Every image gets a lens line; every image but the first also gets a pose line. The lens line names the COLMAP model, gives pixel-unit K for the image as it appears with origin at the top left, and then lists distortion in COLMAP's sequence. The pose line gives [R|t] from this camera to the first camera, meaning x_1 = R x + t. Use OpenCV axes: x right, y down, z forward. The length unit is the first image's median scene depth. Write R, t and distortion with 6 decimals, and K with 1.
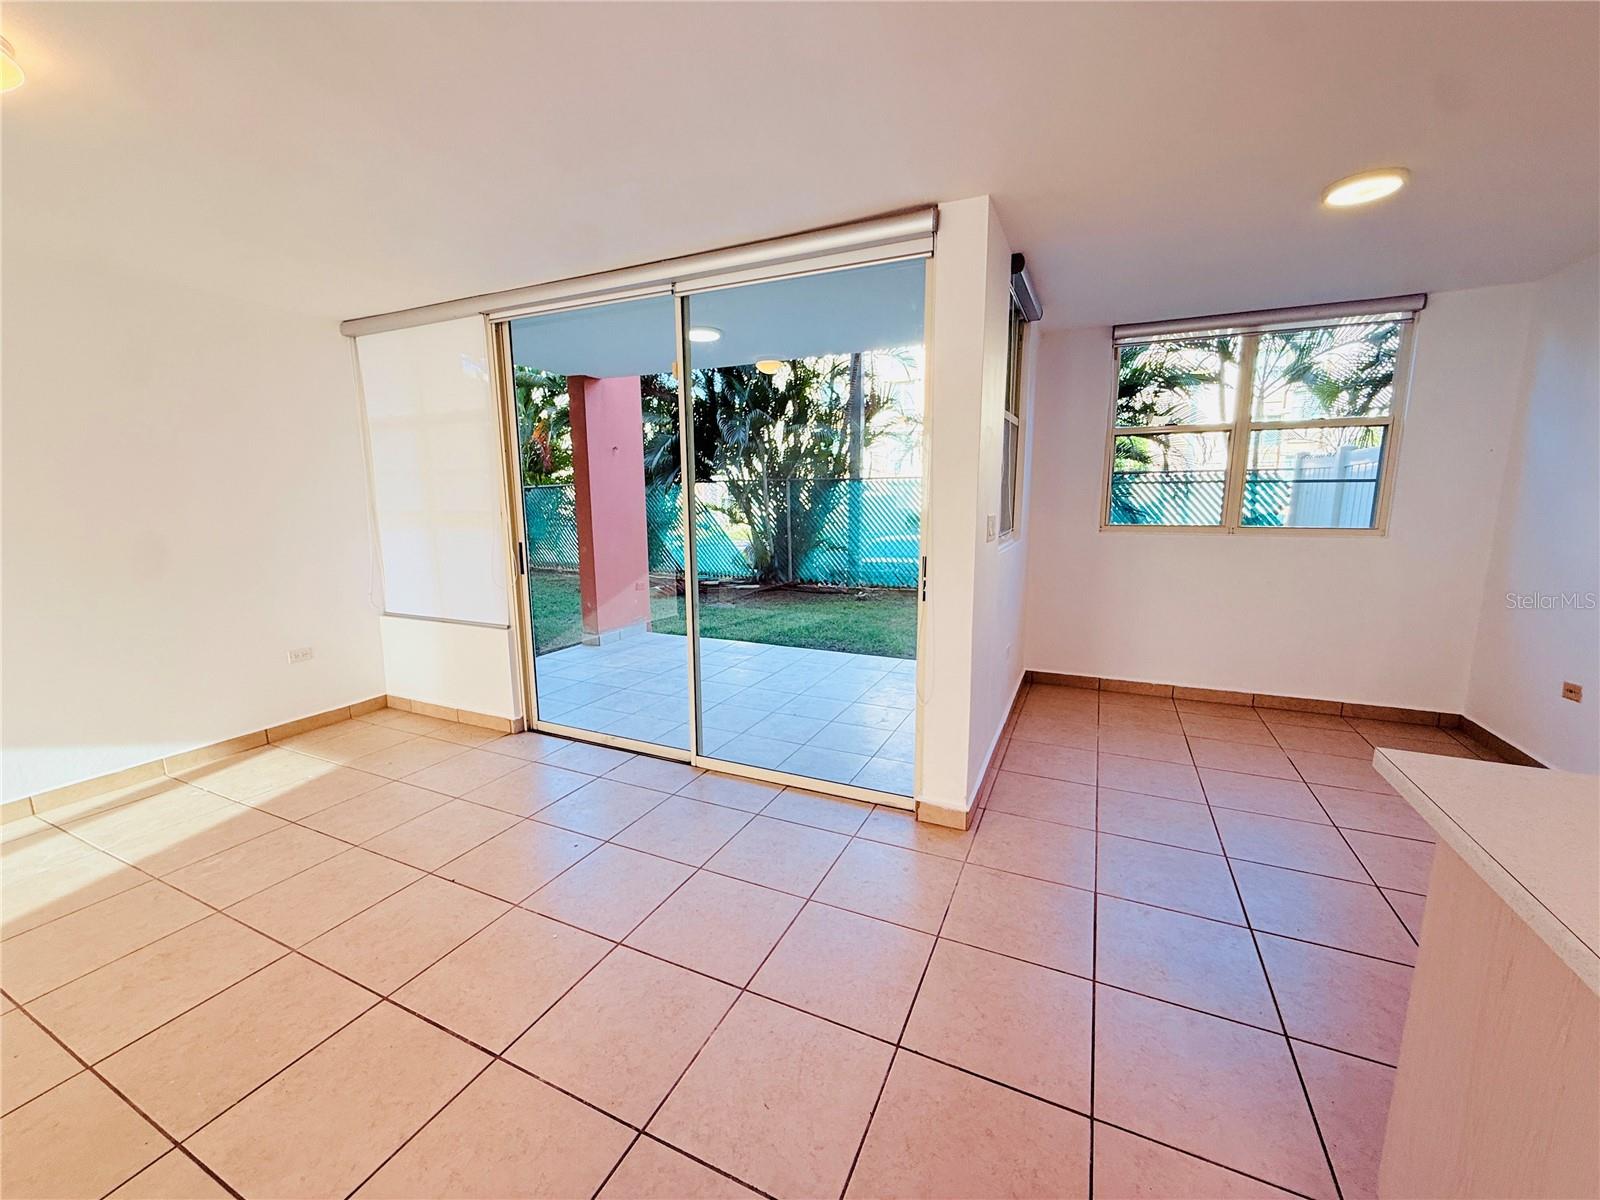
lens RADIAL K [[636.8, 0, 797.9], [0, 636.8, 598.5], [0, 0, 1]] dist [0.001990, 0.000019]
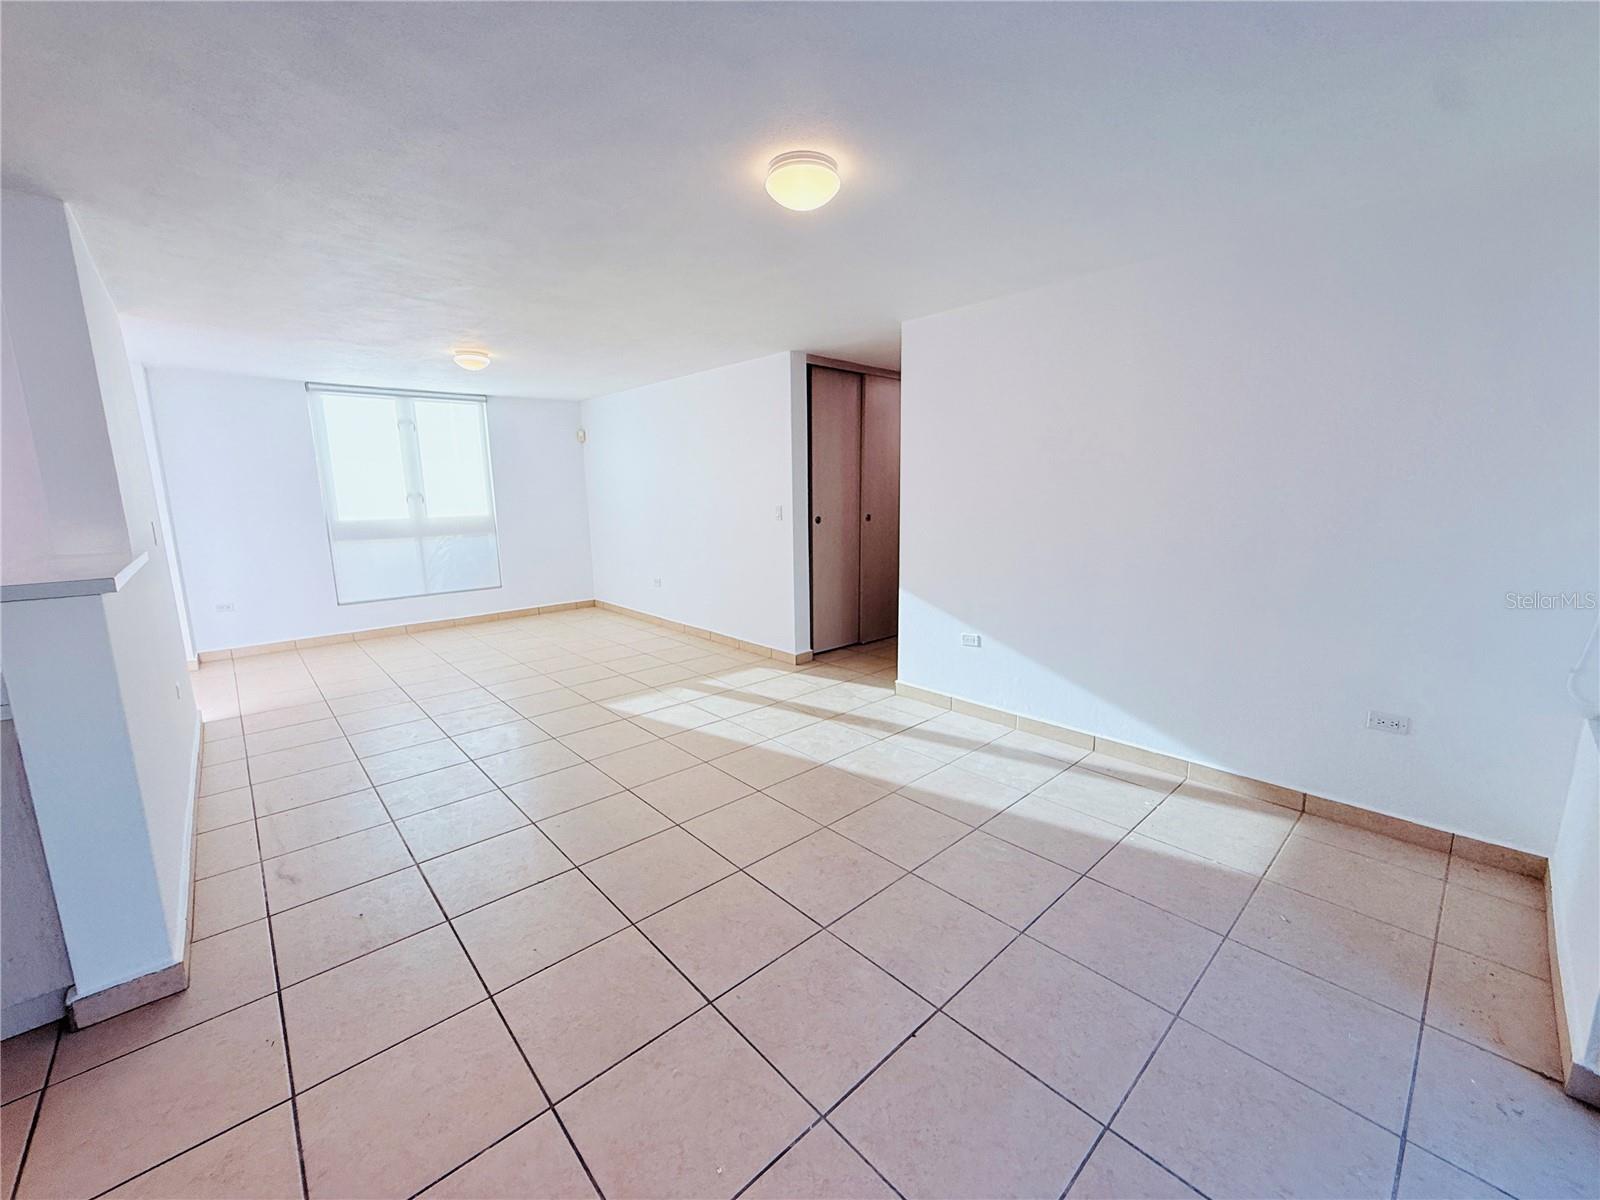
lens RADIAL K [[636.8, 0, 799.2], [0, 636.8, 598.9], [0, 0, 1]] dist [0.001990, 0.000019]
pose [[-0.384487, 0.169482, -0.907439, 0.017104], [-0.136793, 0.961689, 0.237574, -0.042099], [0.912939, 0.215476, -0.346573, 0.242029]]
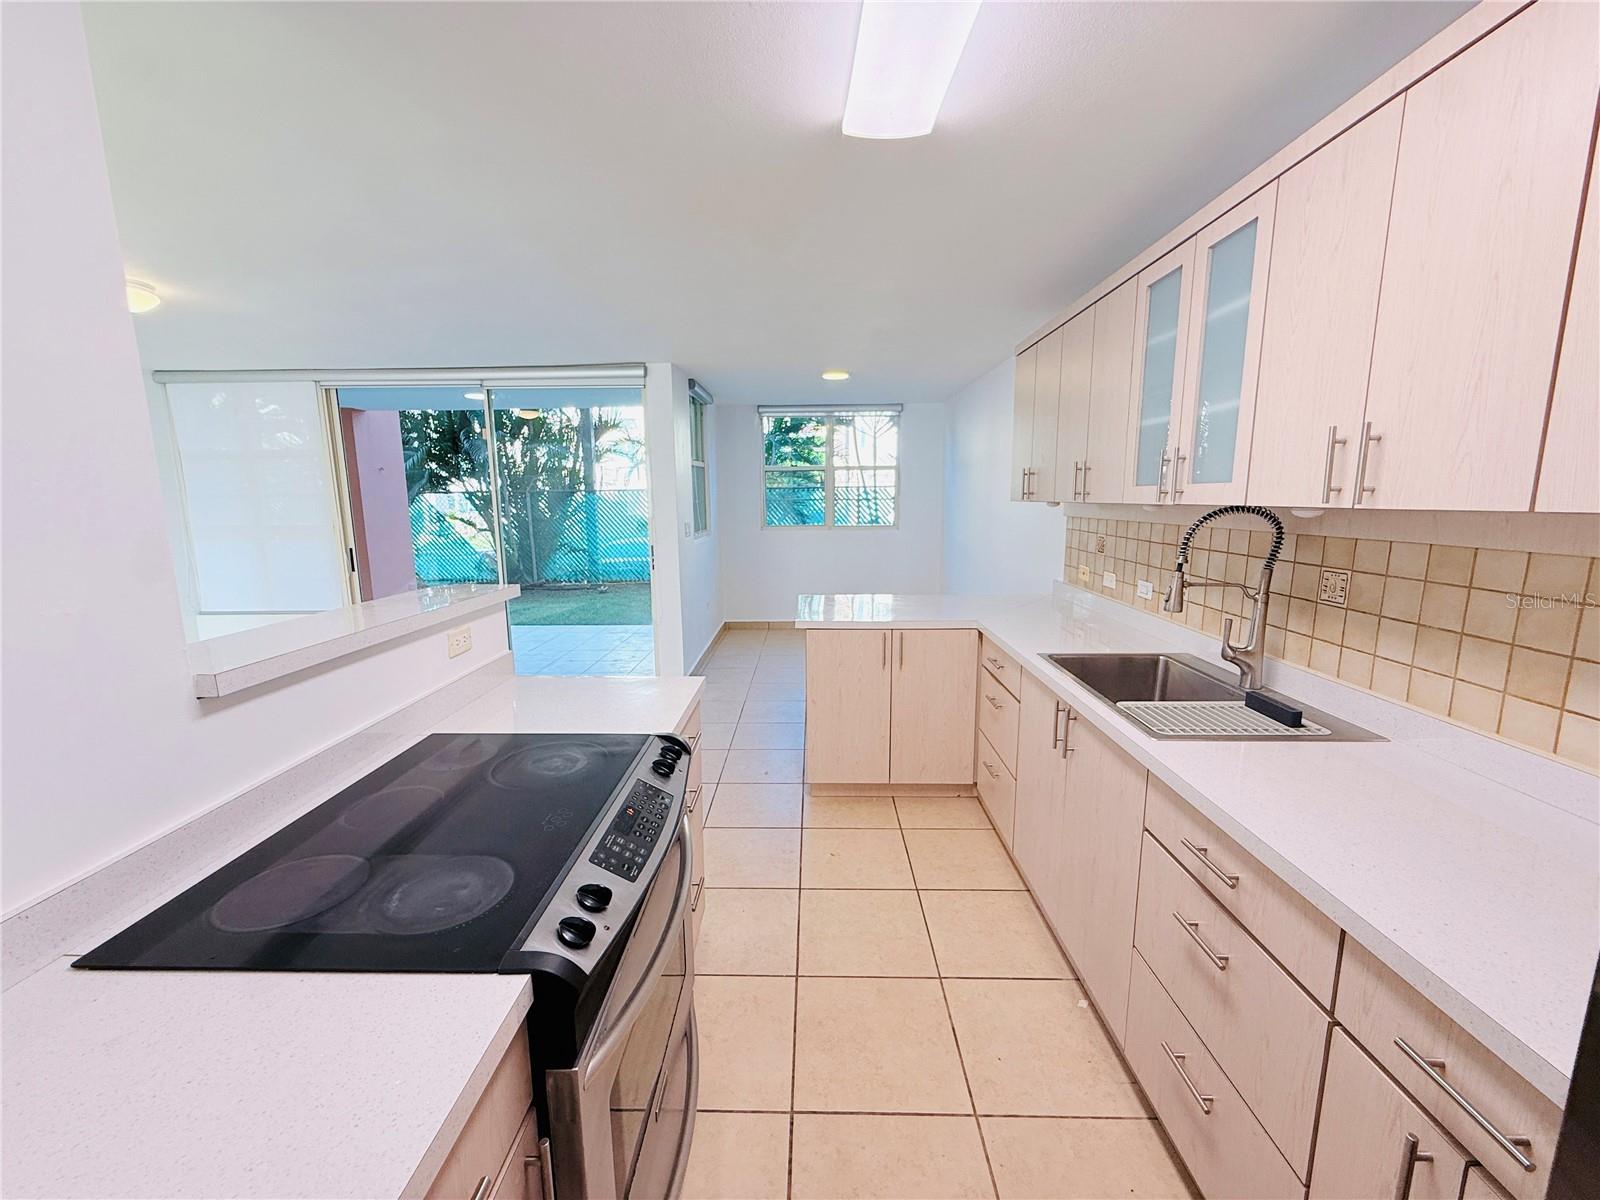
lens RADIAL K [[636.8, 0, 796.6], [0, 636.8, 599.4], [0, 0, 1]] dist [0.001990, 0.000019]
pose [[0.915257, -0.067336, 0.397204, -0.042480], [0.069229, 0.997555, 0.009588, 0.026689], [-0.396878, 0.018723, 0.917680, -0.226682]]
